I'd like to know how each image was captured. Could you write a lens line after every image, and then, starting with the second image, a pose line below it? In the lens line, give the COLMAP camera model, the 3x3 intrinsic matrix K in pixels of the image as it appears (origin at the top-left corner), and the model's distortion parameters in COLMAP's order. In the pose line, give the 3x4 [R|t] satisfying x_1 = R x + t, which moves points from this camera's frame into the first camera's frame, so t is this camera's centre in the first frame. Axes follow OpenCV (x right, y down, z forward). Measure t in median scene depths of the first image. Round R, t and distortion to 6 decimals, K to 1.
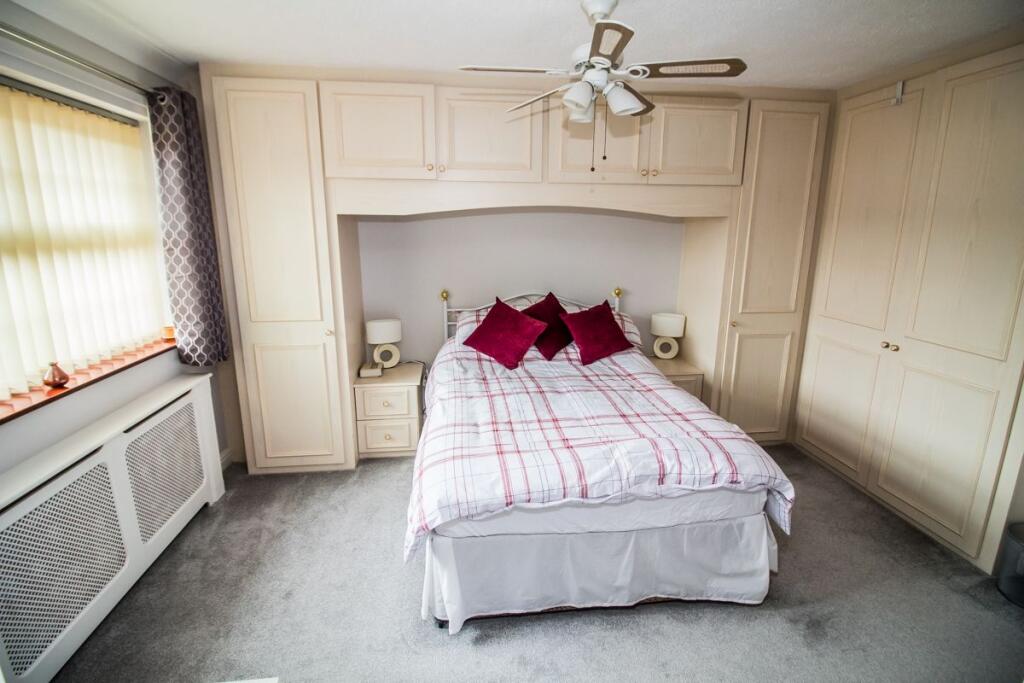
lens RADIAL K [[471.1, 0, 512.6], [0, 471.1, 346.8], [0, 0, 1]] dist [-0.001676, 0.000009]
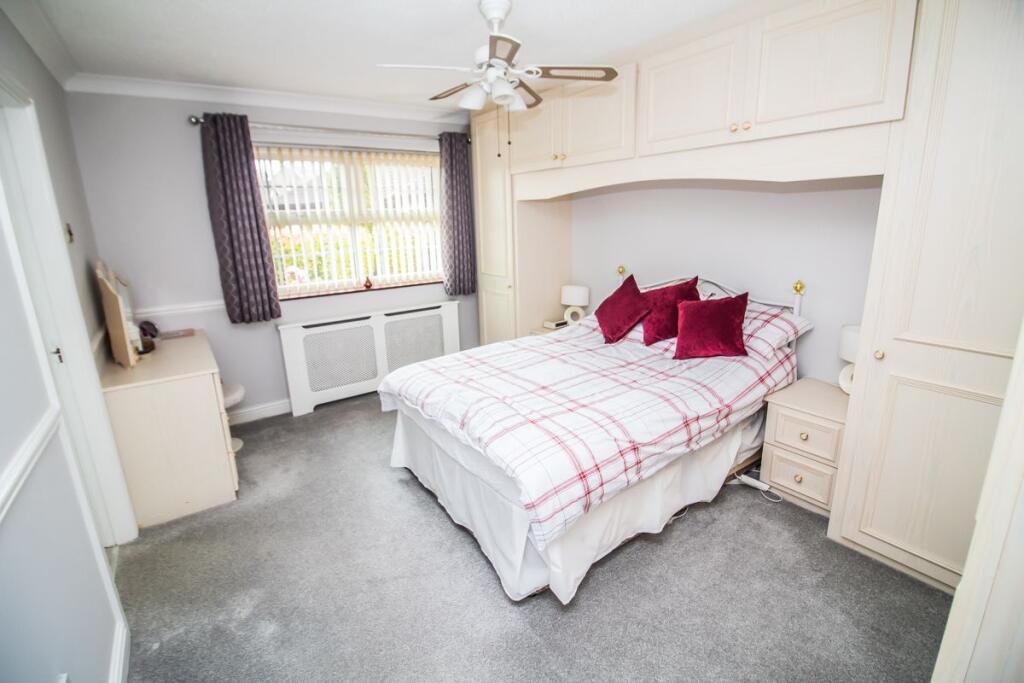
lens RADIAL K [[471.1, 0, 515.6], [0, 471.1, 334.0], [0, 0, 1]] dist [-0.001676, 0.000009]
pose [[0.475040, 0.203928, -0.856009, 0.939557], [-0.185978, 0.974069, 0.128845, -0.083632], [0.860087, 0.097992, 0.500648, 0.343693]]
